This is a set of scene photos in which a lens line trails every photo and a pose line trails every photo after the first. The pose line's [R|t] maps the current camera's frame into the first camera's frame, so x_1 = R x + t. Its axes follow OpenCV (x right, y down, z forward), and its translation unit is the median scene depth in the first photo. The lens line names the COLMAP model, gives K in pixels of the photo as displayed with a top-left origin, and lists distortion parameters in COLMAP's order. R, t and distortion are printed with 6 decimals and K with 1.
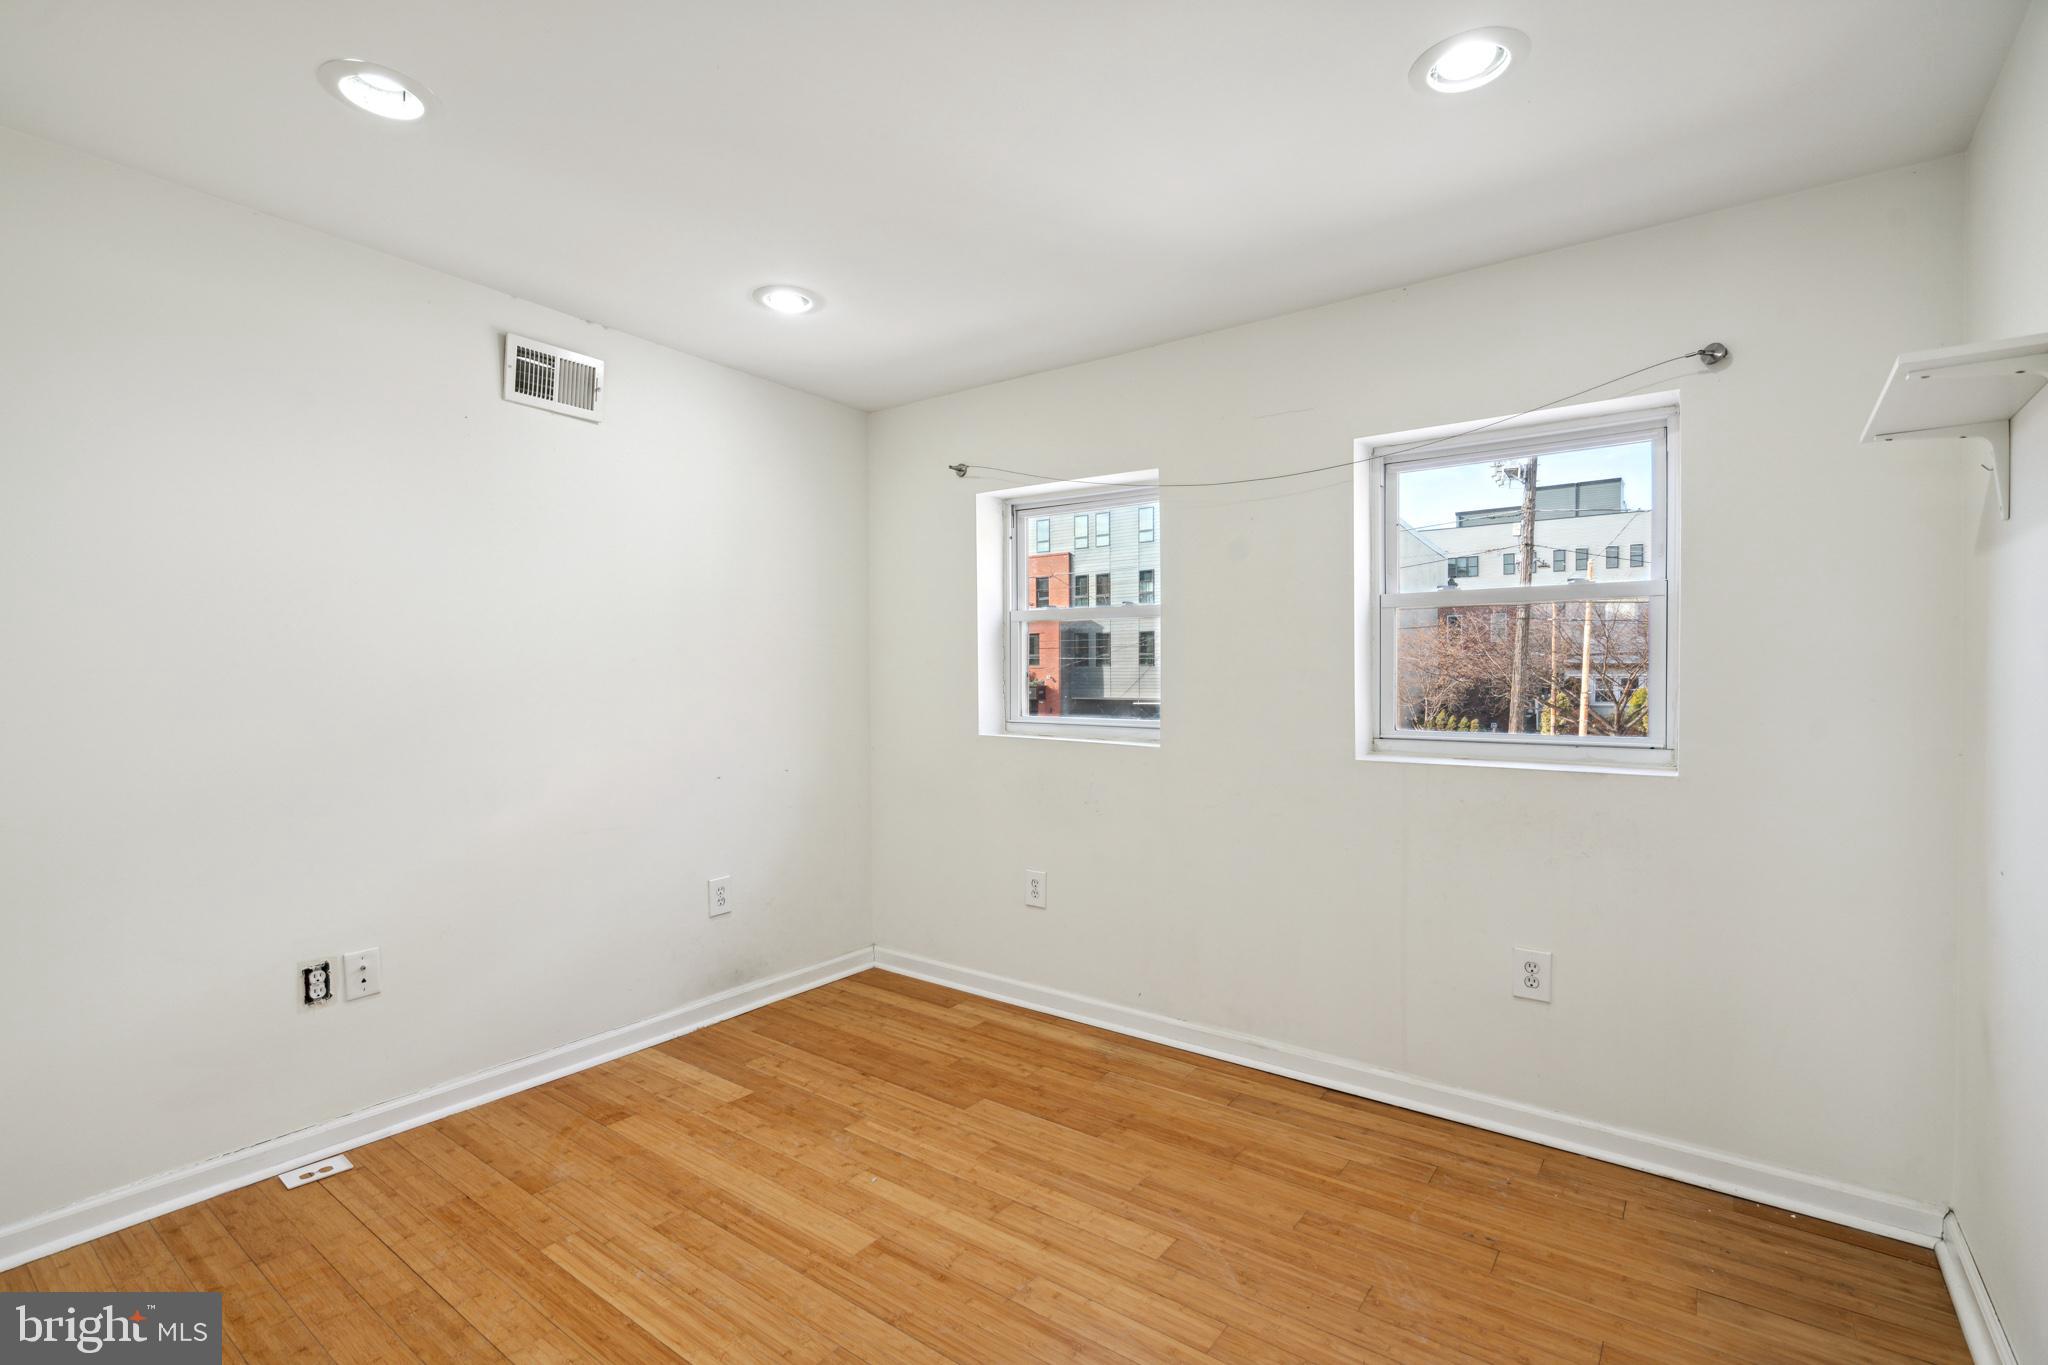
lens RADIAL K [[937.7, 0, 1018.7], [0, 937.7, 685.5], [0, 0, 1]] dist [-0.007305, 0.001703]
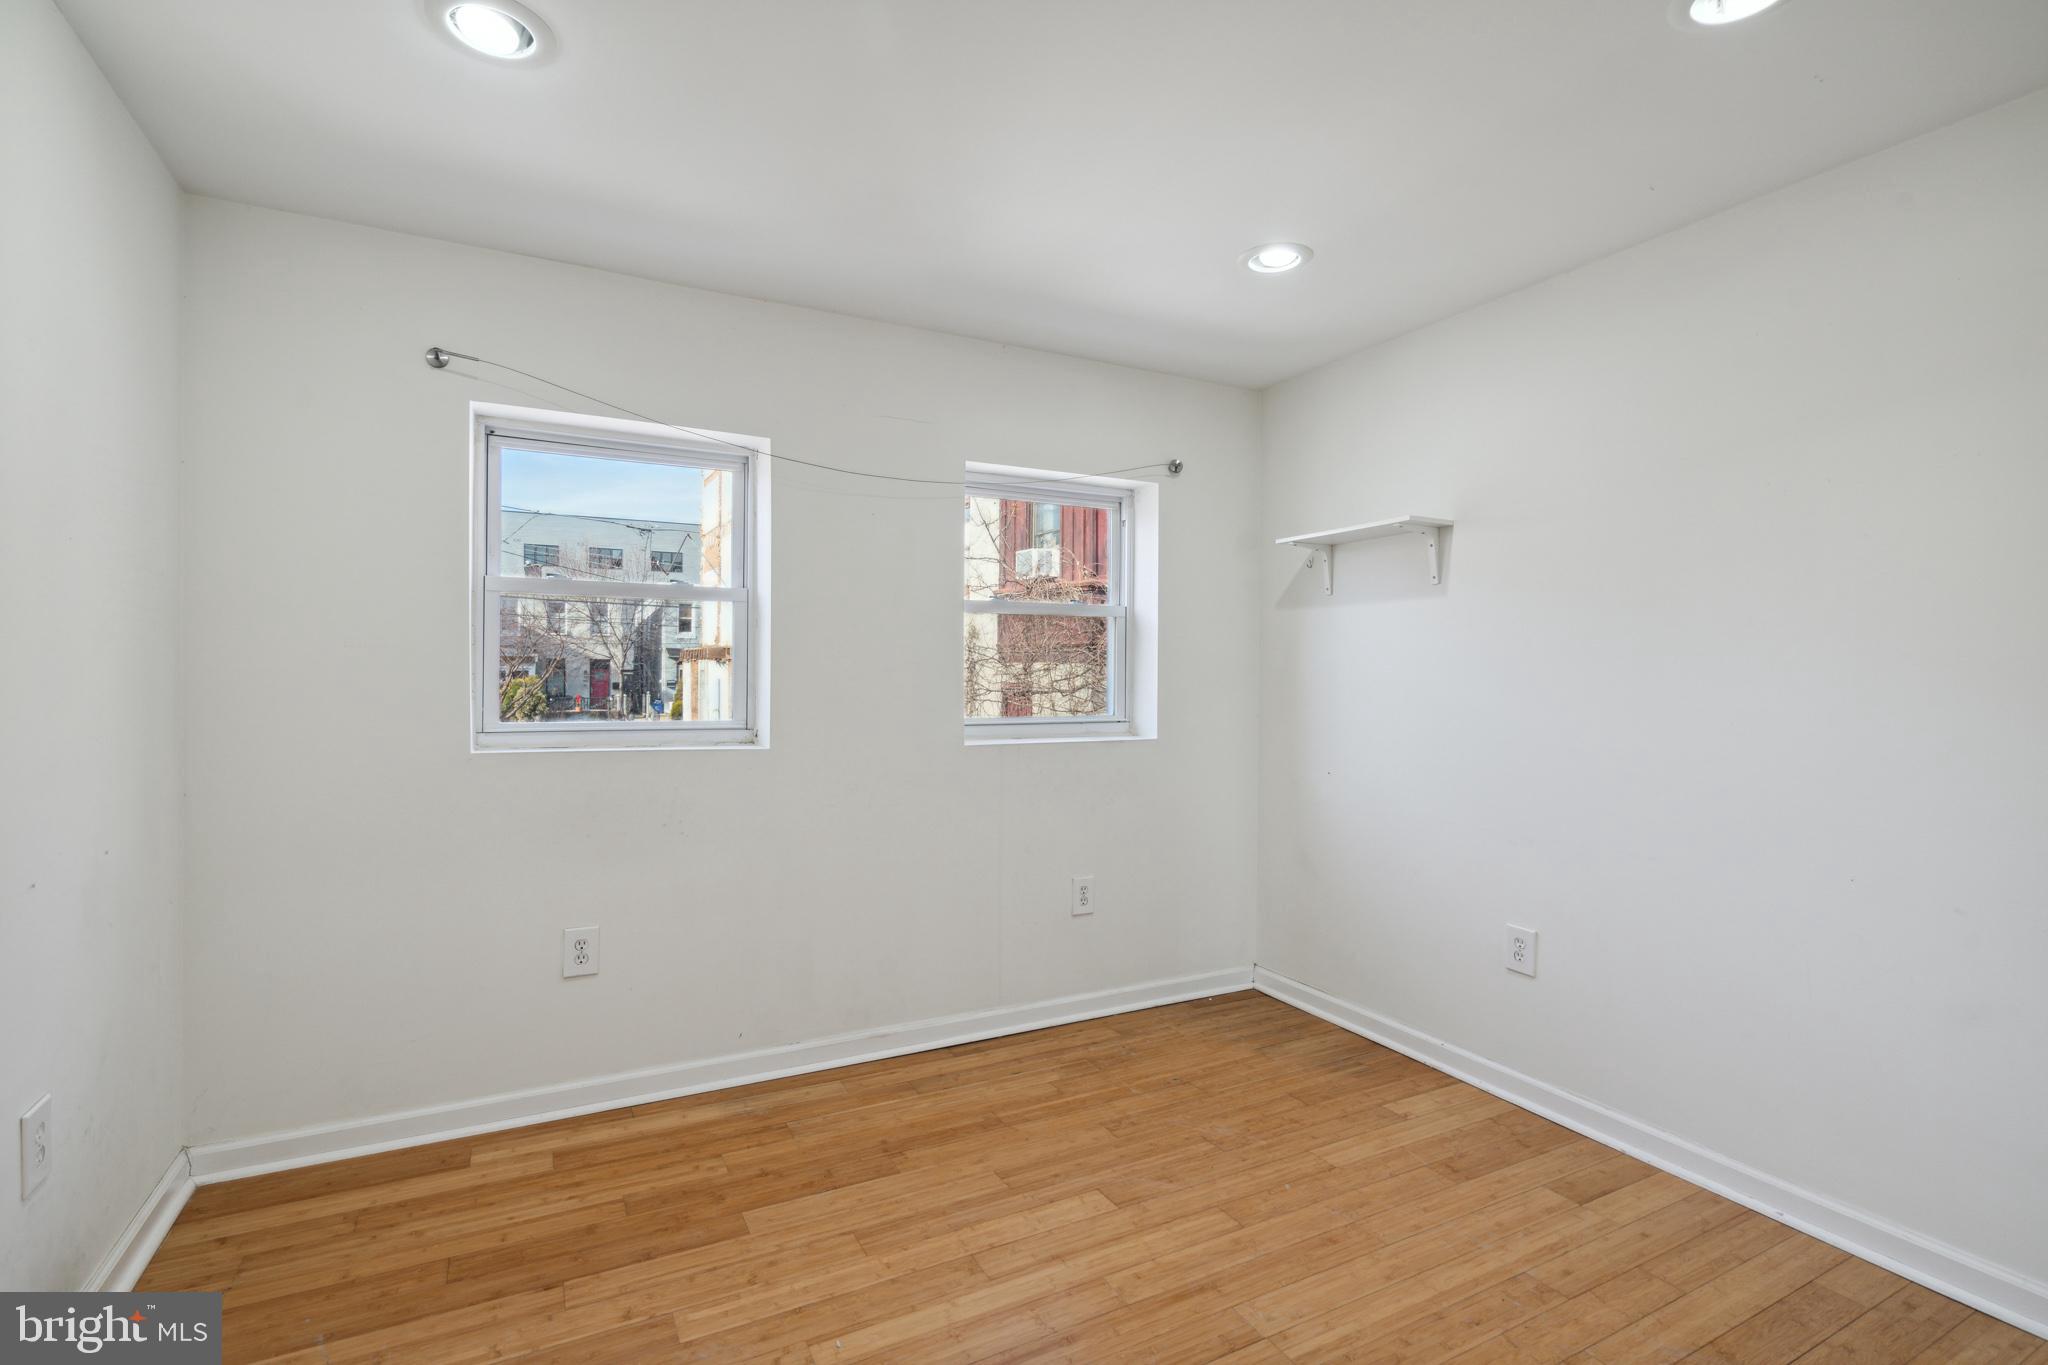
lens RADIAL K [[937.7, 0, 1018.7], [0, 937.7, 685.5], [0, 0, 1]] dist [-0.007305, 0.001703]
pose [[0.434795, -0.010216, 0.900472, -0.672801], [0.002165, 0.999945, 0.010299, -0.006897], [-0.900527, -0.002528, 0.434793, 0.481188]]
